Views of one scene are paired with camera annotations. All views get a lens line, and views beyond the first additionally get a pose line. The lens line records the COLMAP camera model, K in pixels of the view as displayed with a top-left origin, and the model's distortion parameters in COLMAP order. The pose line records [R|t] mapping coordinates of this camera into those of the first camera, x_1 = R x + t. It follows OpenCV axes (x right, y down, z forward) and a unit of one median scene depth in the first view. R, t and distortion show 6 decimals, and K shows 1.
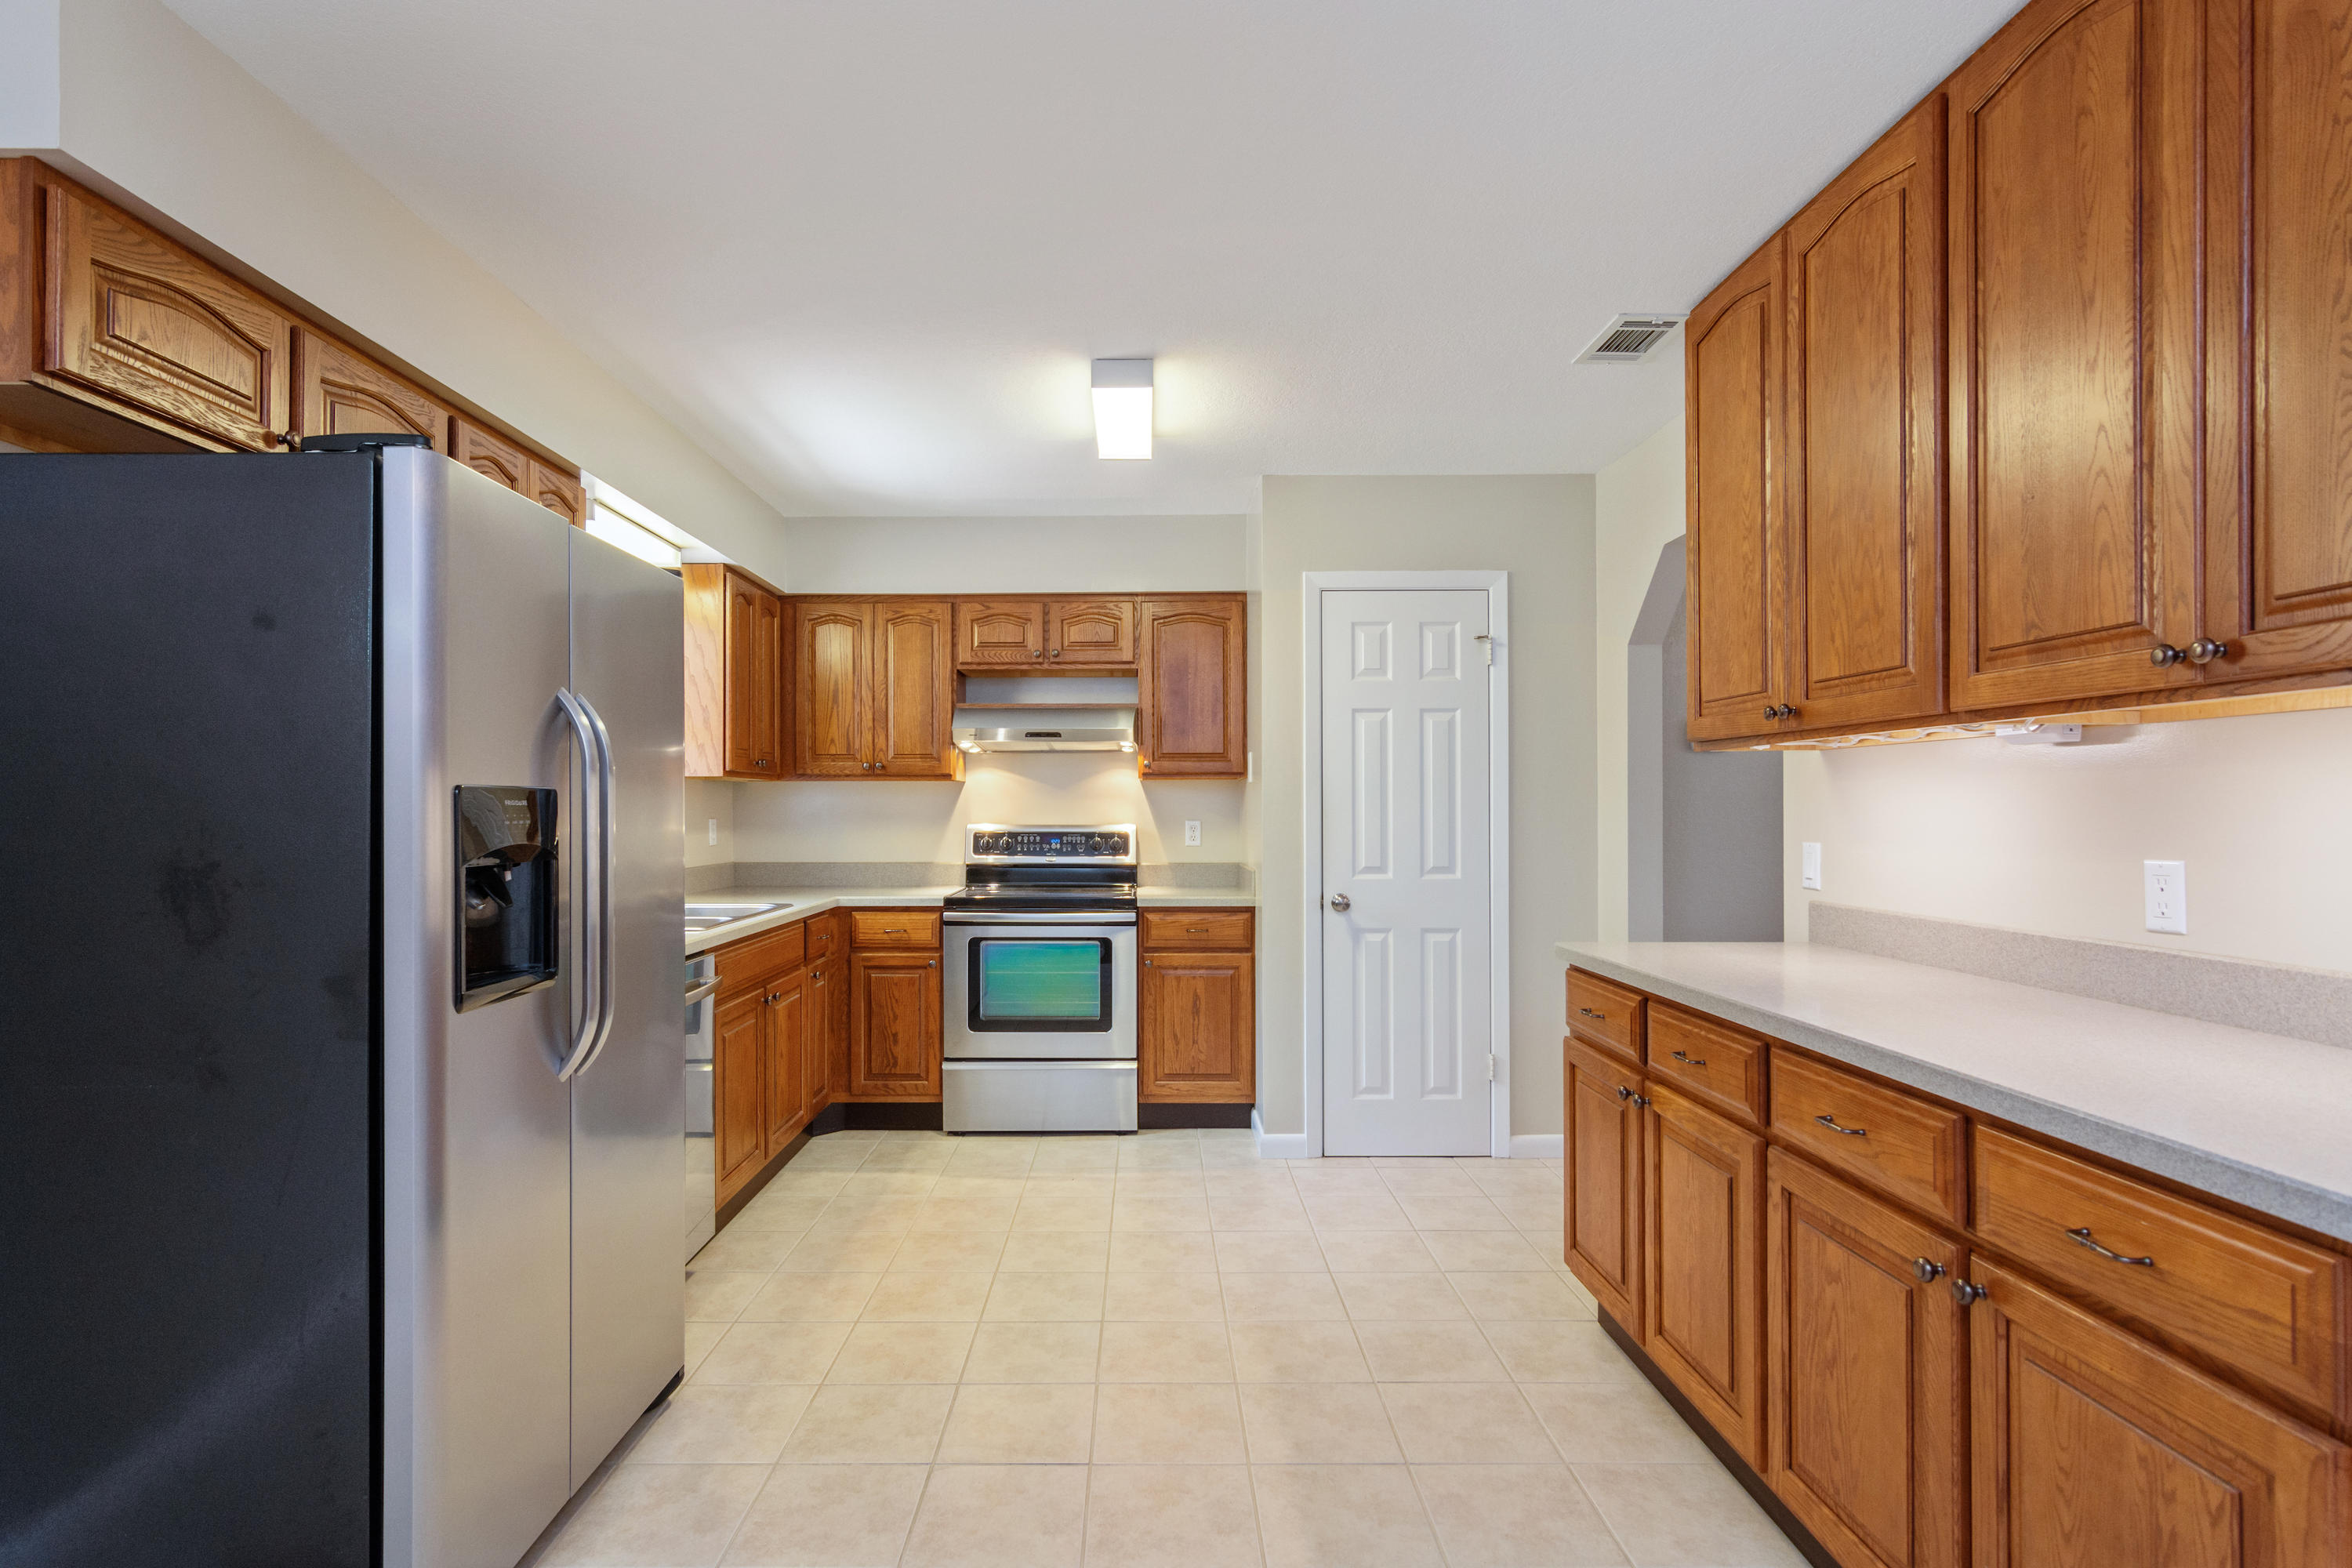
lens RADIAL K [[1153.6, 0, 1146.9], [0, 1153.6, 799.6], [0, 0, 1]] dist [-0.000004, -0.000455]
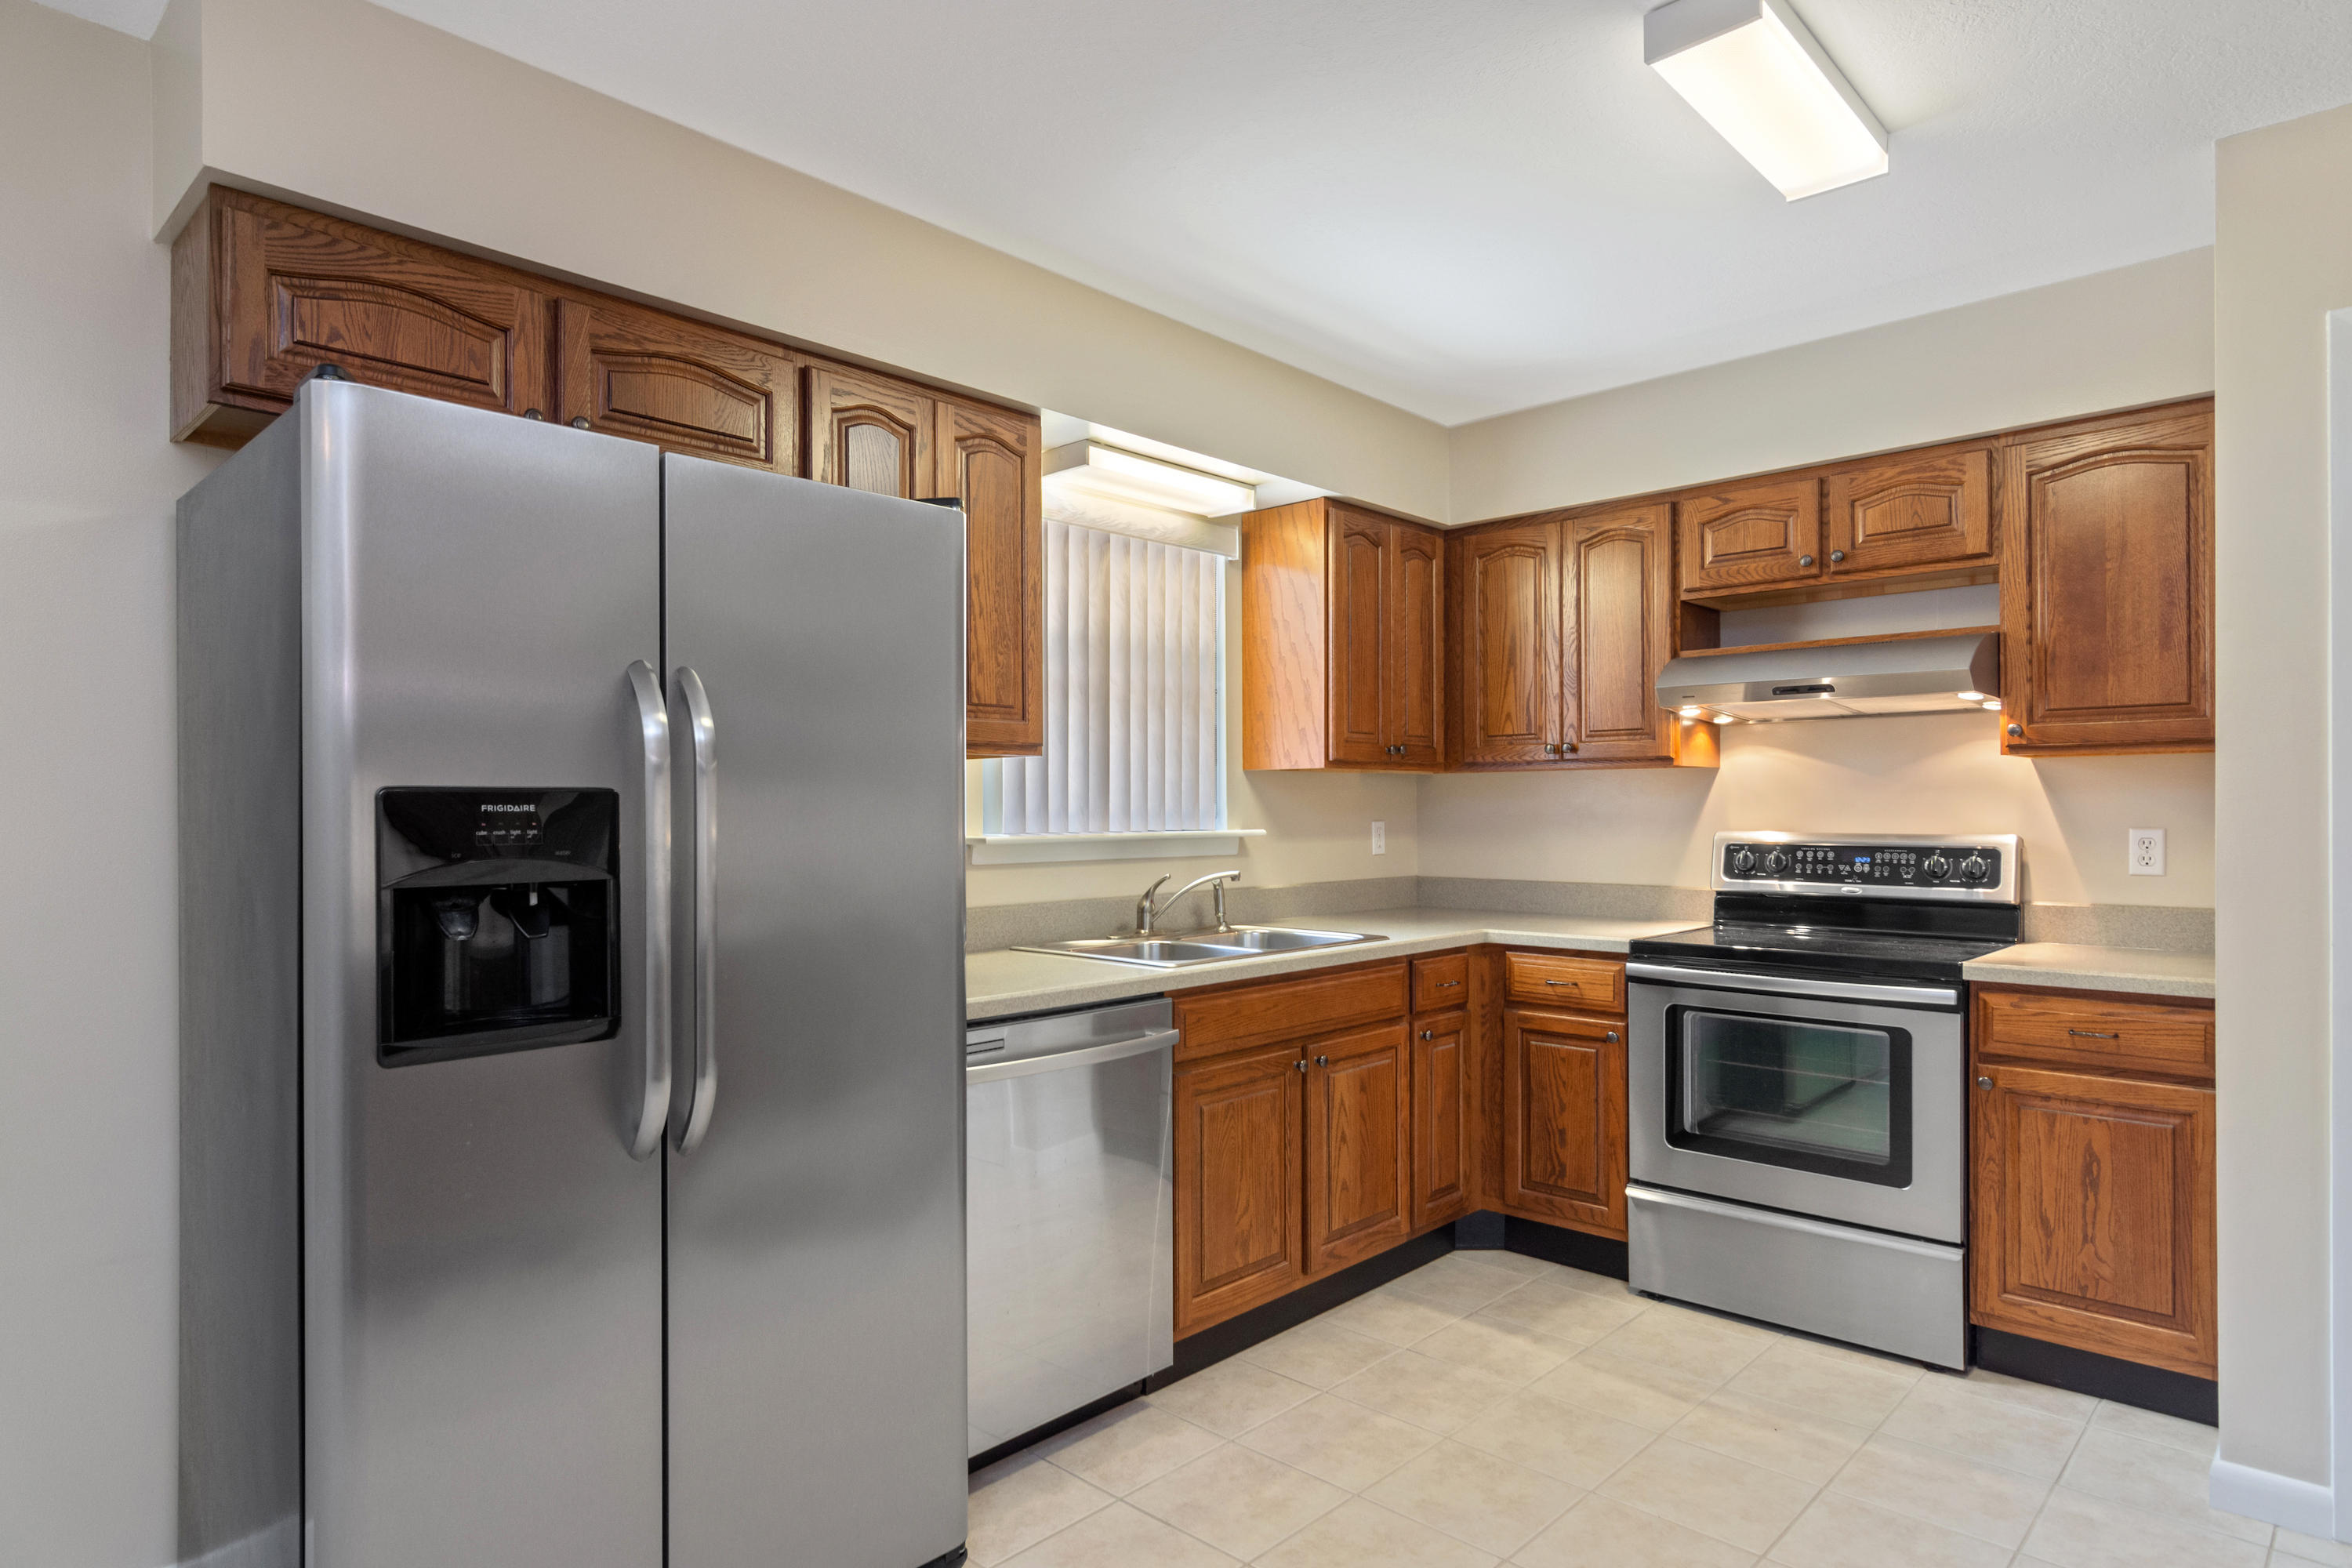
lens RADIAL K [[1295.2, 0, 1174.4], [0, 1295.2, 809.1], [0, 0, 1]] dist [-0.000194, -0.000298]
pose [[0.715982, -0.001638, -0.698117, 0.159604], [0.009061, 0.999935, 0.006946, 0.000444], [0.698060, -0.011298, 0.715950, 0.269700]]
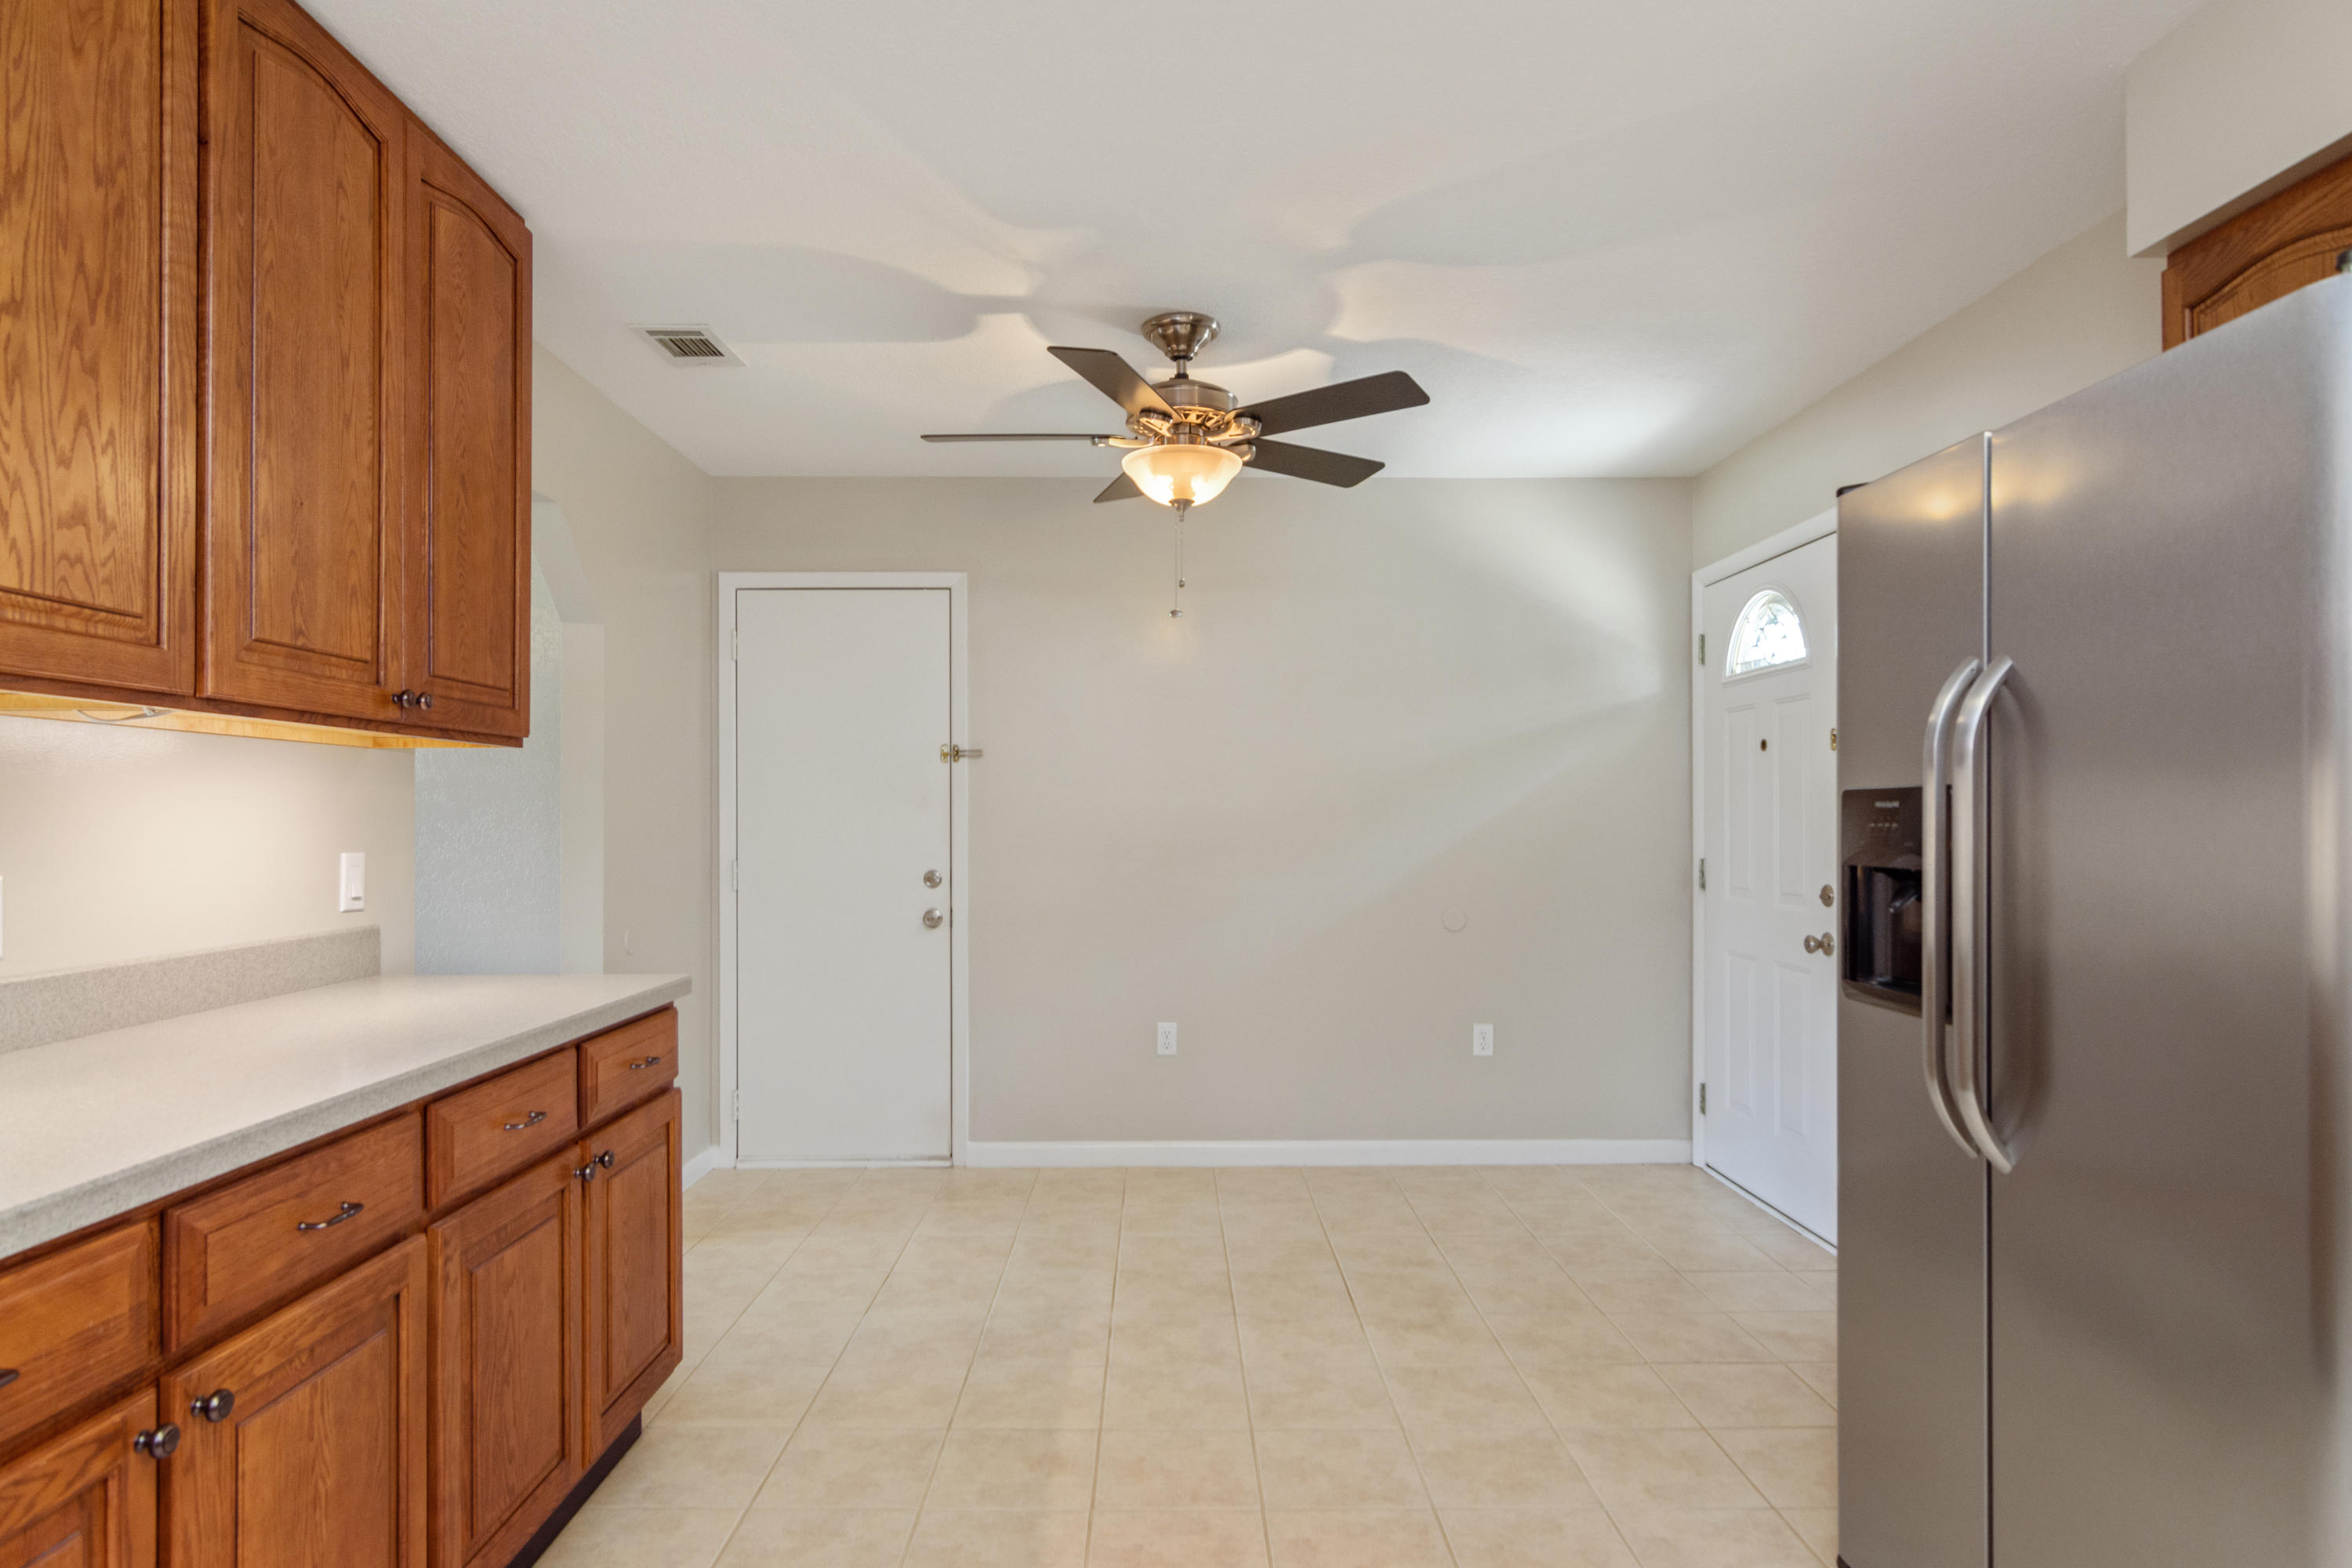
lens RADIAL K [[1295.2, 0, 1174.4], [0, 1295.2, 809.1], [0, 0, 1]] dist [-0.000194, -0.000298]
pose [[-0.999995, 0.002485, -0.001887, 0.005377], [0.002511, 0.999900, -0.013916, 0.007792], [0.001852, -0.013921, -0.999901, 0.810205]]
